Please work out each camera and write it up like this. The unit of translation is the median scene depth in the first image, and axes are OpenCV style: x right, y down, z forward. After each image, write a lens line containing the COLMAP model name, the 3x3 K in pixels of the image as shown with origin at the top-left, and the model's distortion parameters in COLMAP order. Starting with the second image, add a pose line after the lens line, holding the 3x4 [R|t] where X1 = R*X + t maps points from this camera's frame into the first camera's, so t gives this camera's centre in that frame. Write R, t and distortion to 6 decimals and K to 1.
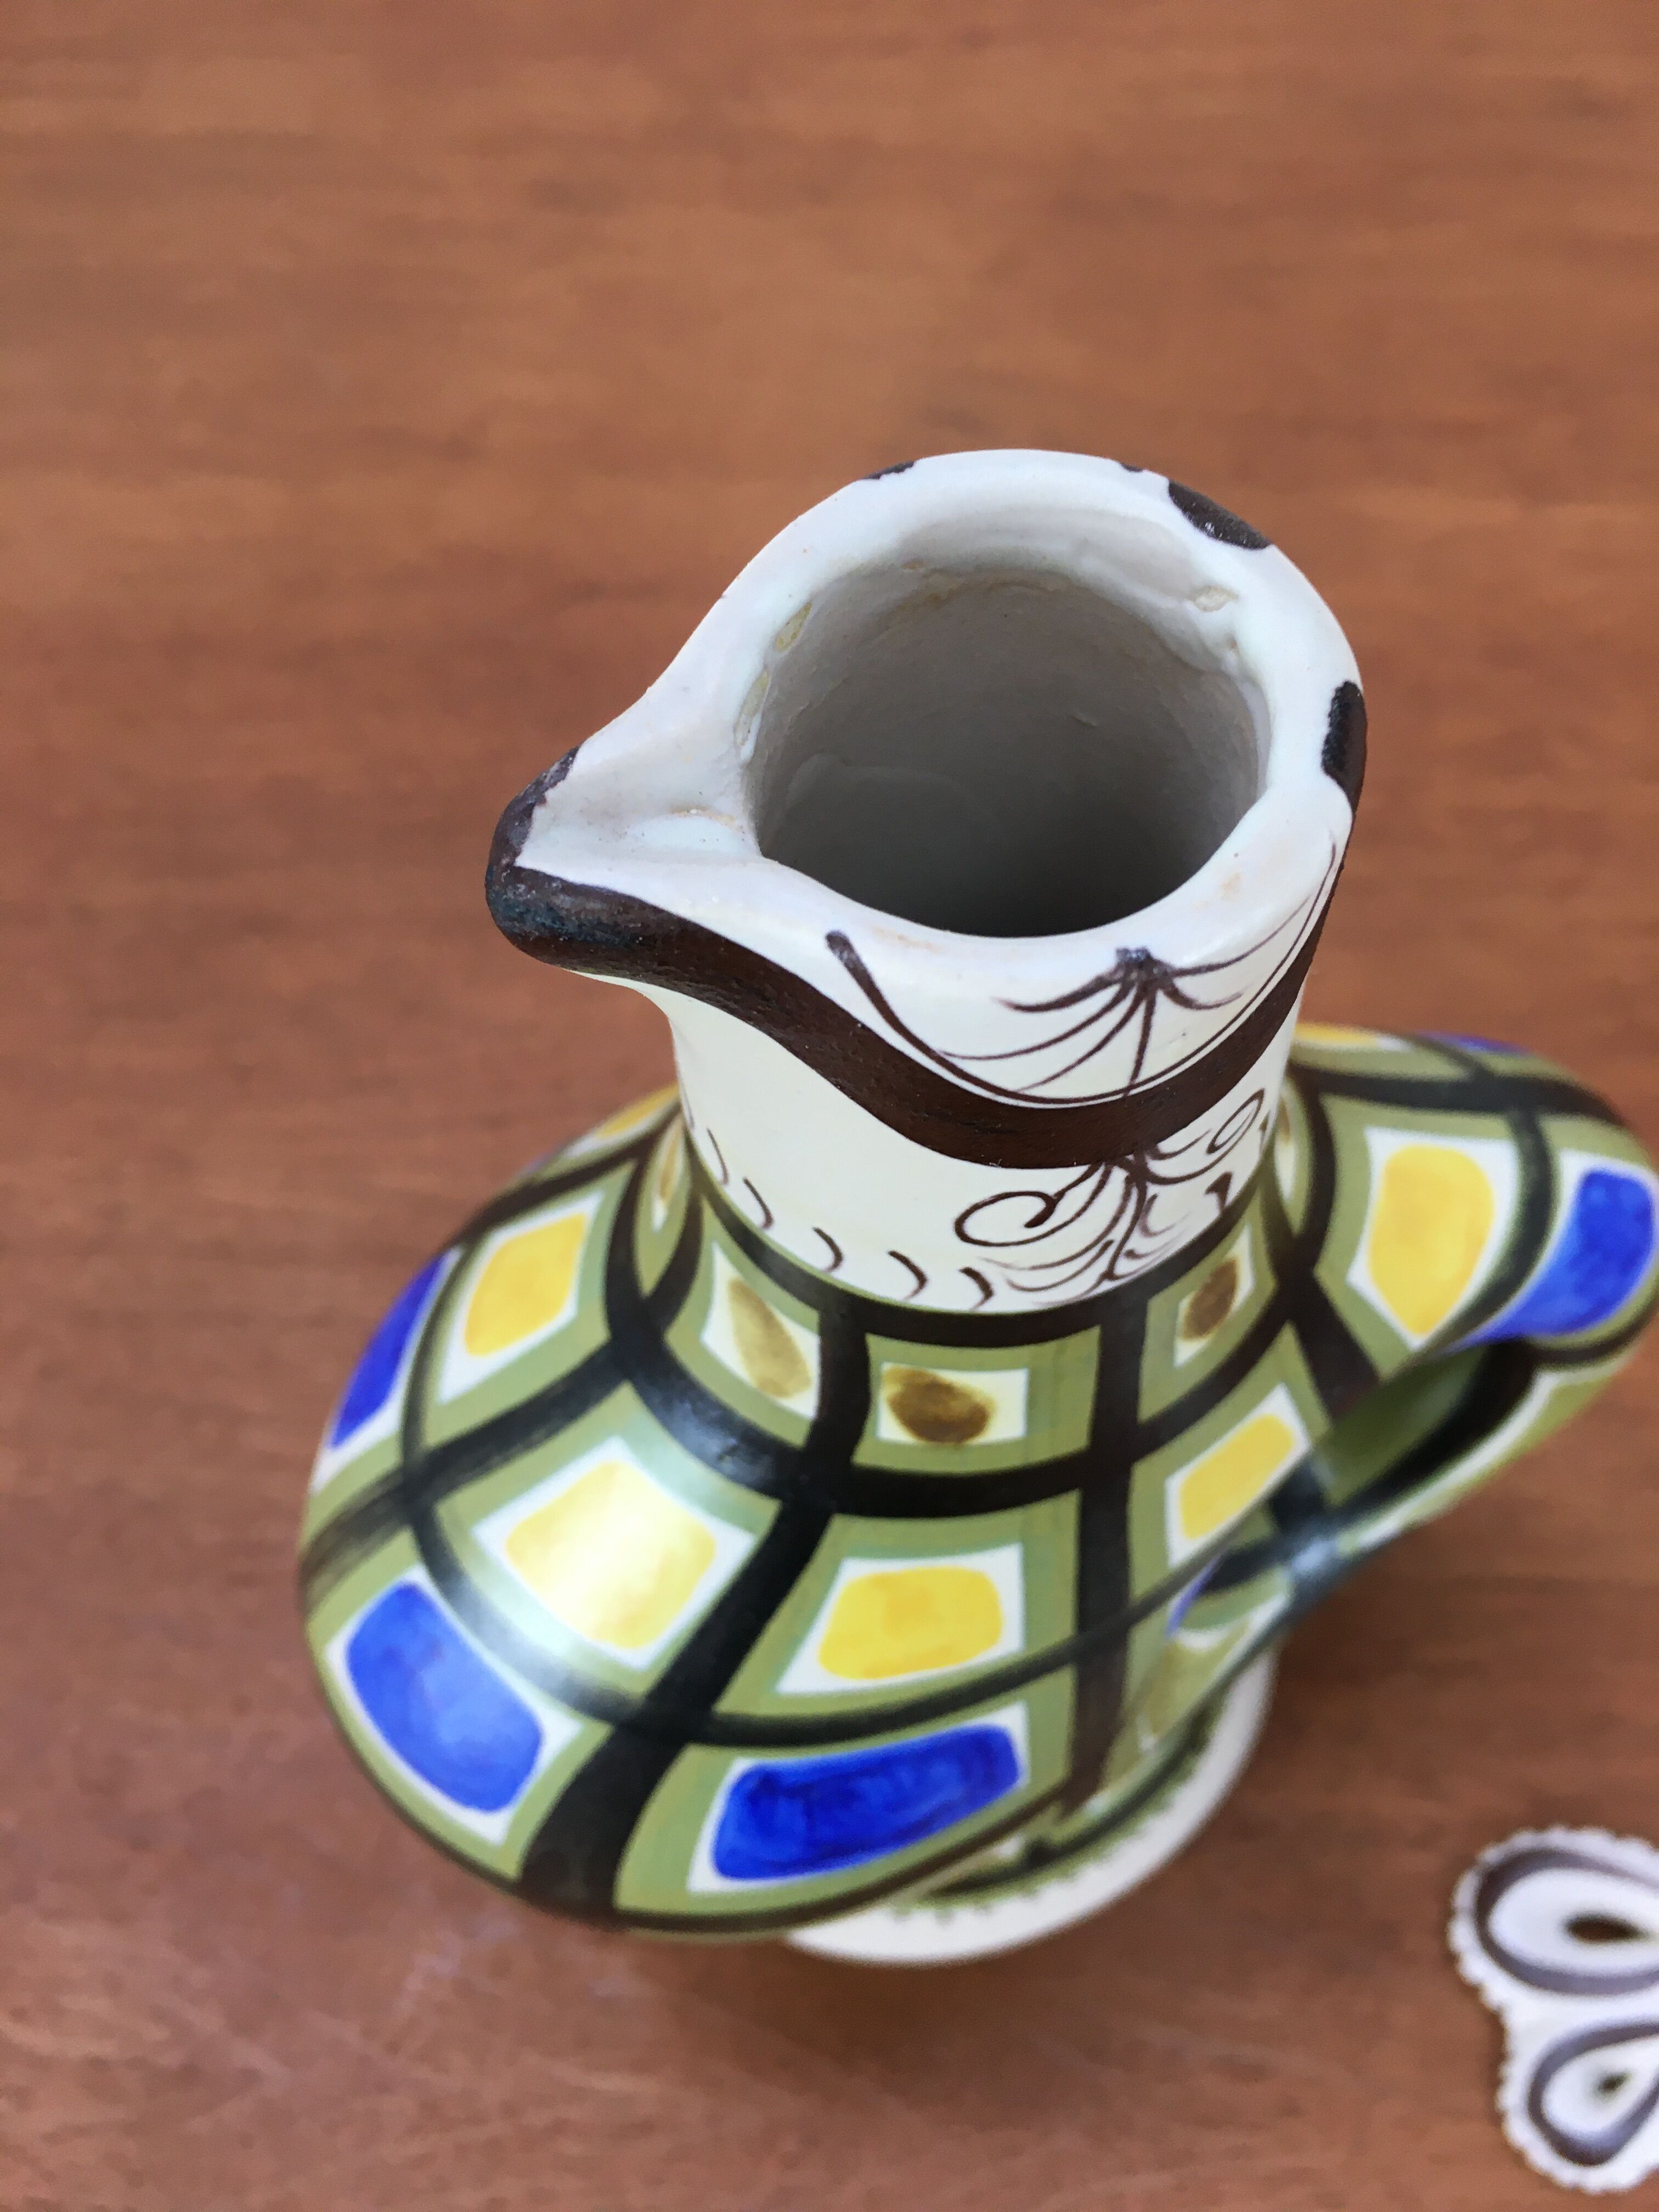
lens RADIAL K [[1993.6, 0, 829.5], [0, 1993.6, 1106.0], [0, 0, 1]] dist [0.000698, -0.005446]
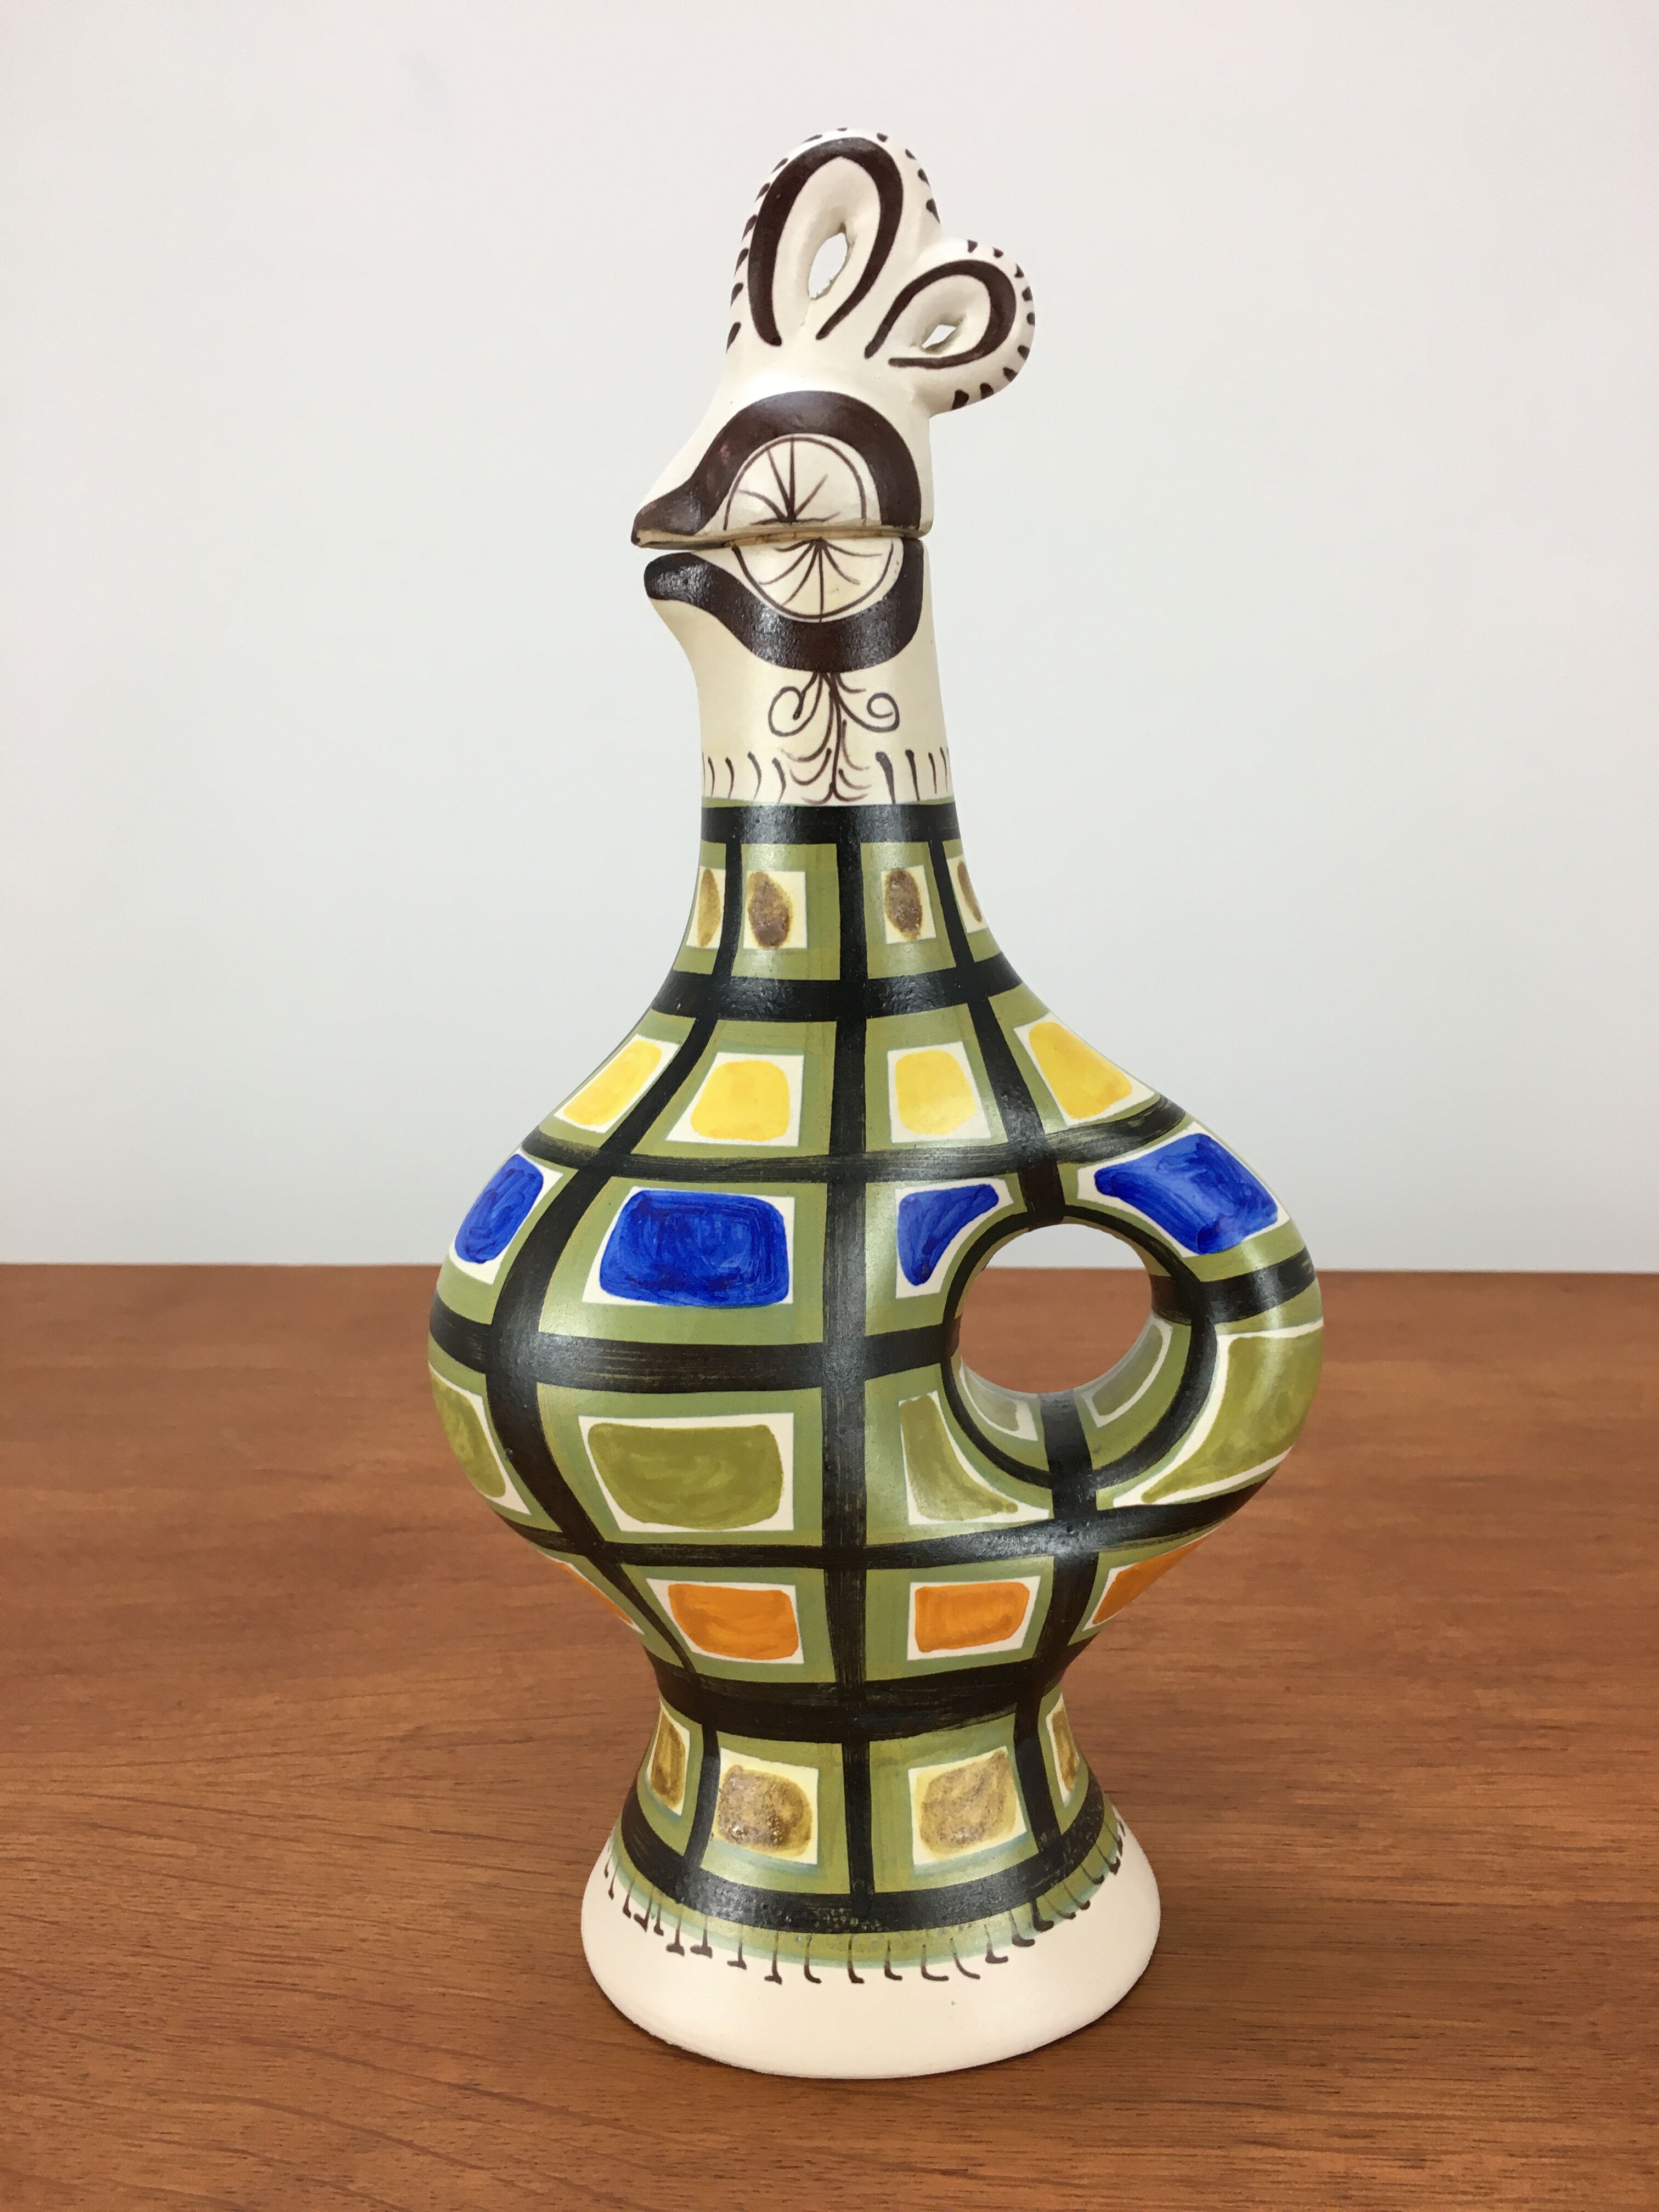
lens RADIAL K [[1920.9, 0, 829.5], [0, 1920.9, 1106.0], [0, 0, 1]] dist [0.036022, -0.012801]
pose [[0.943153, 0.065864, -0.325766, 0.687792], [-0.298683, 0.597876, -0.743864, 1.535366], [0.145774, 0.798878, 0.583561, -0.049519]]
